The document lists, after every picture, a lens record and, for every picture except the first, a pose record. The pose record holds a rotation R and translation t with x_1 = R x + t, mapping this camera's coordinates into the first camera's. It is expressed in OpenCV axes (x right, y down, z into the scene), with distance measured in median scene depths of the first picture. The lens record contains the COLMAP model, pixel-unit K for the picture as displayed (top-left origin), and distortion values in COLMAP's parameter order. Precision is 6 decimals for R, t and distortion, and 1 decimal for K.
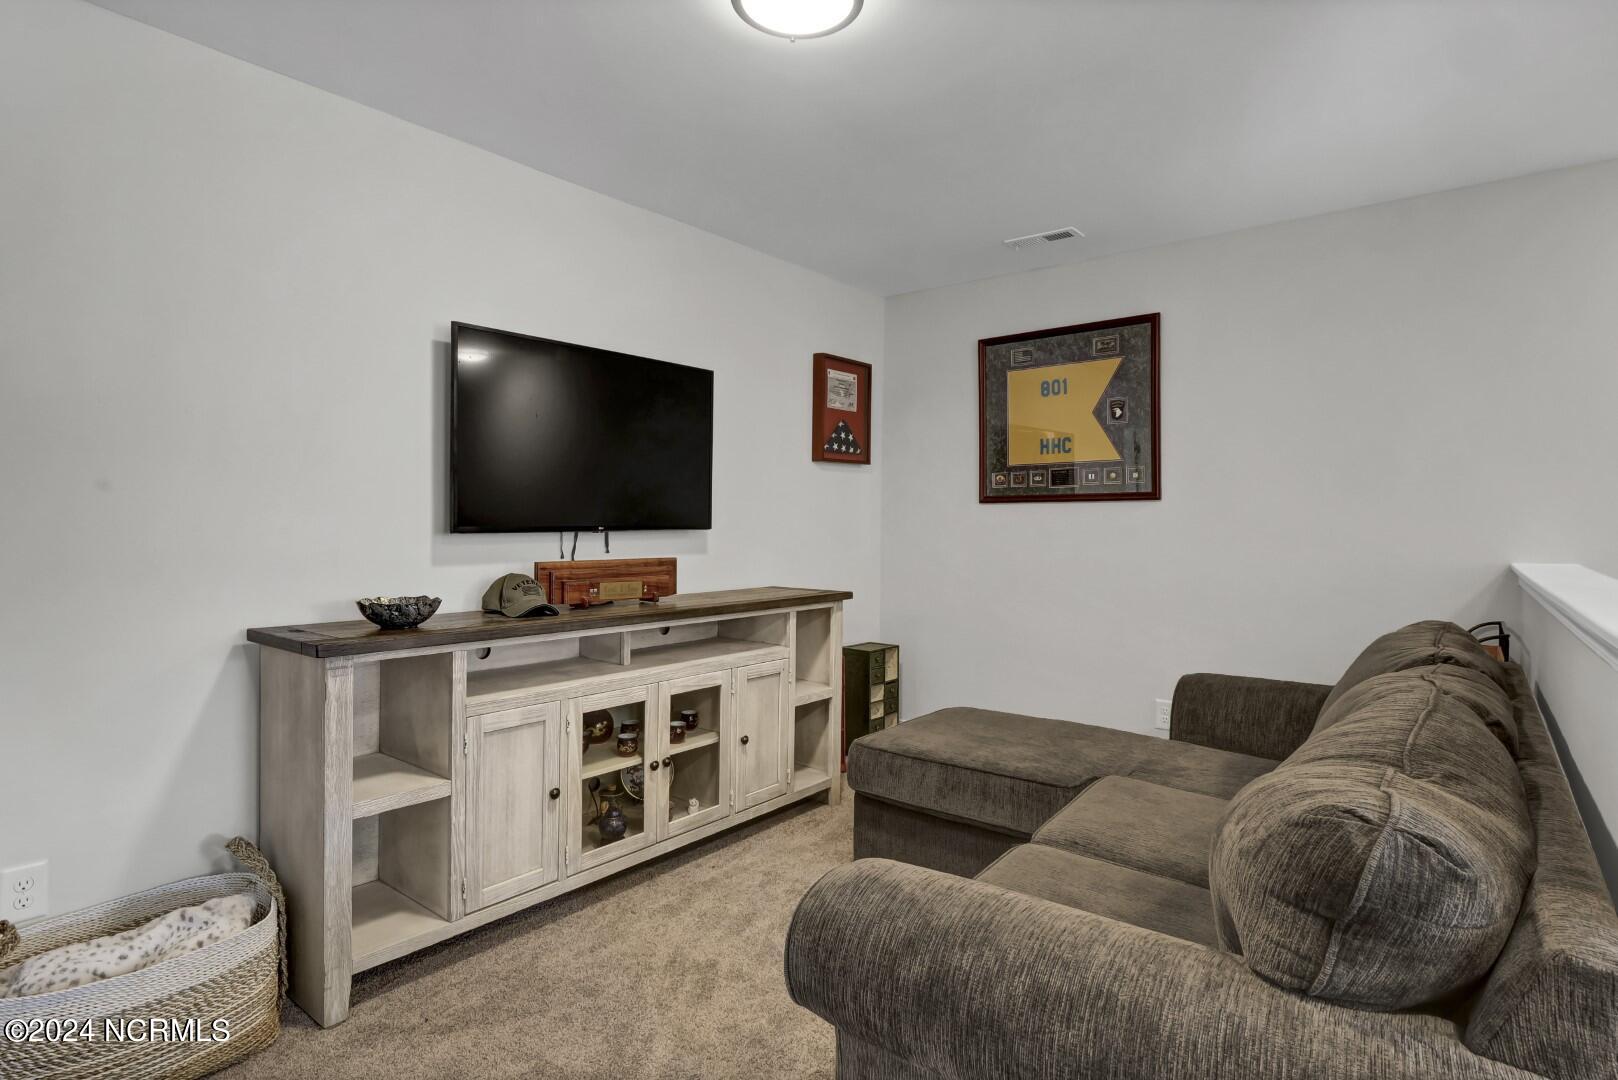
lens RADIAL K [[851.9, 0, 809.0], [0, 851.9, 540.0], [0, 0, 1]] dist [-0.000165, -0.000037]
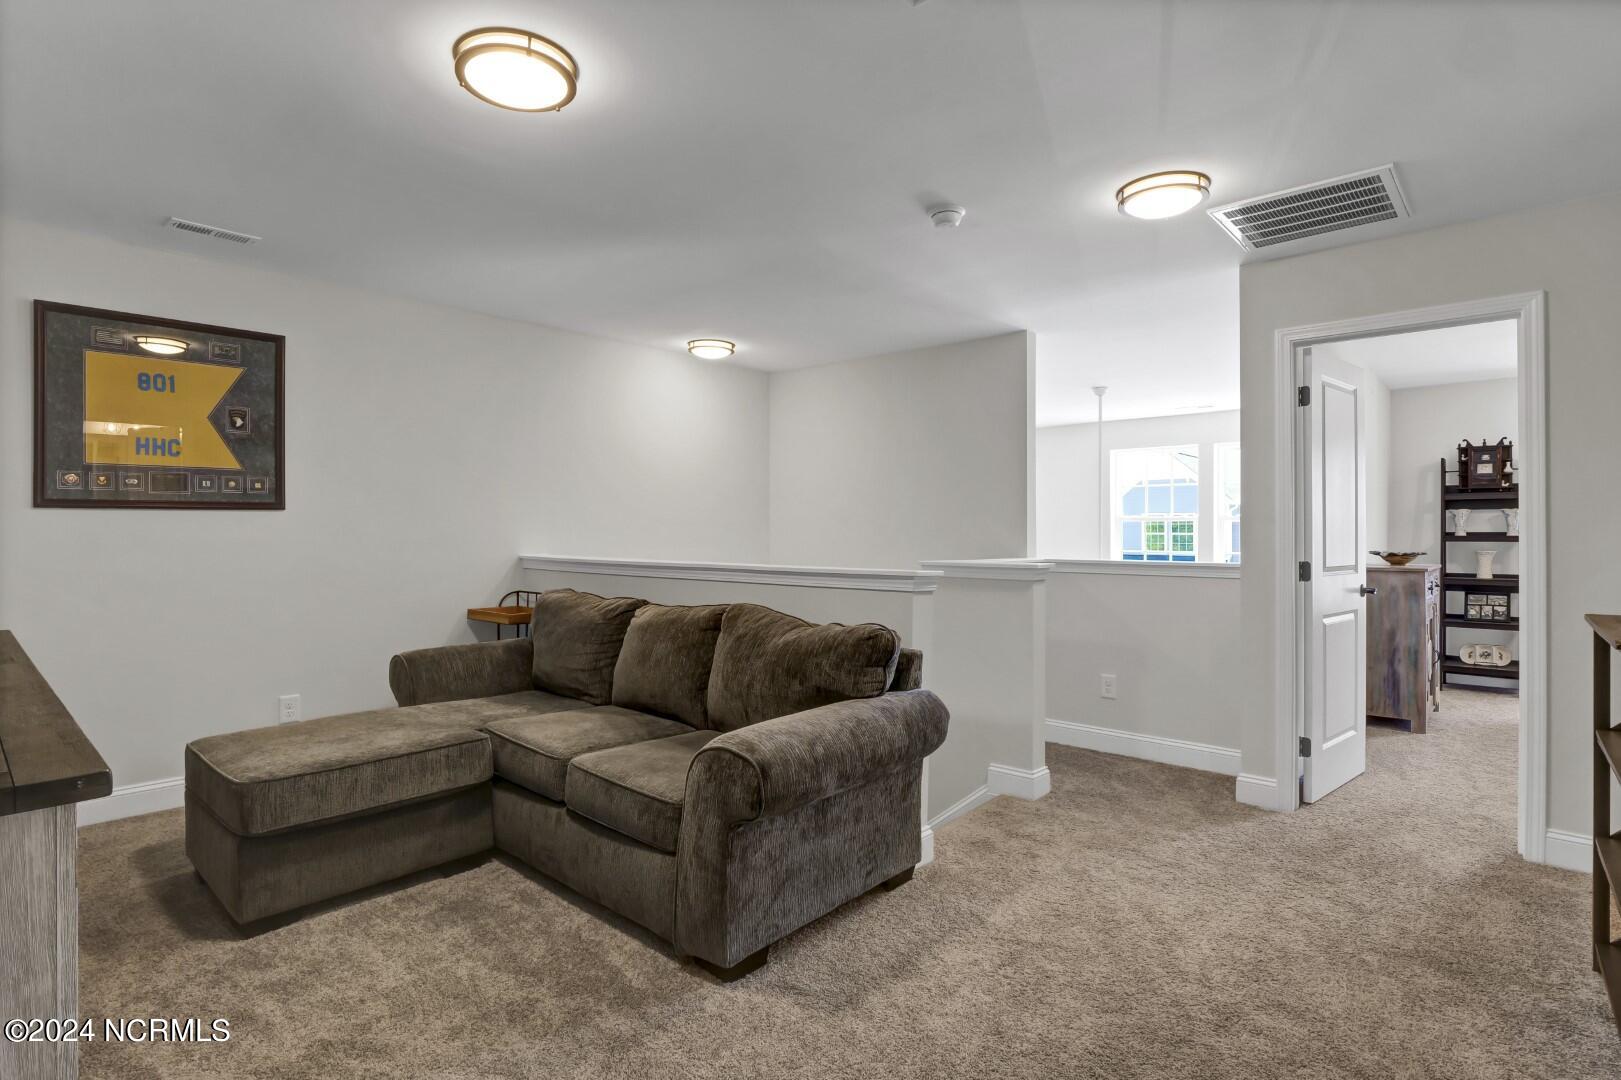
lens RADIAL K [[803.2, 0, 810.5], [0, 803.2, 540.0], [0, 0, 1]] dist [-0.017343, -0.000144]
pose [[0.049799, -0.016628, 0.998621, -0.543162], [0.023728, 0.999599, 0.015461, -0.008651], [-0.998477, 0.022925, 0.050174, 0.279139]]
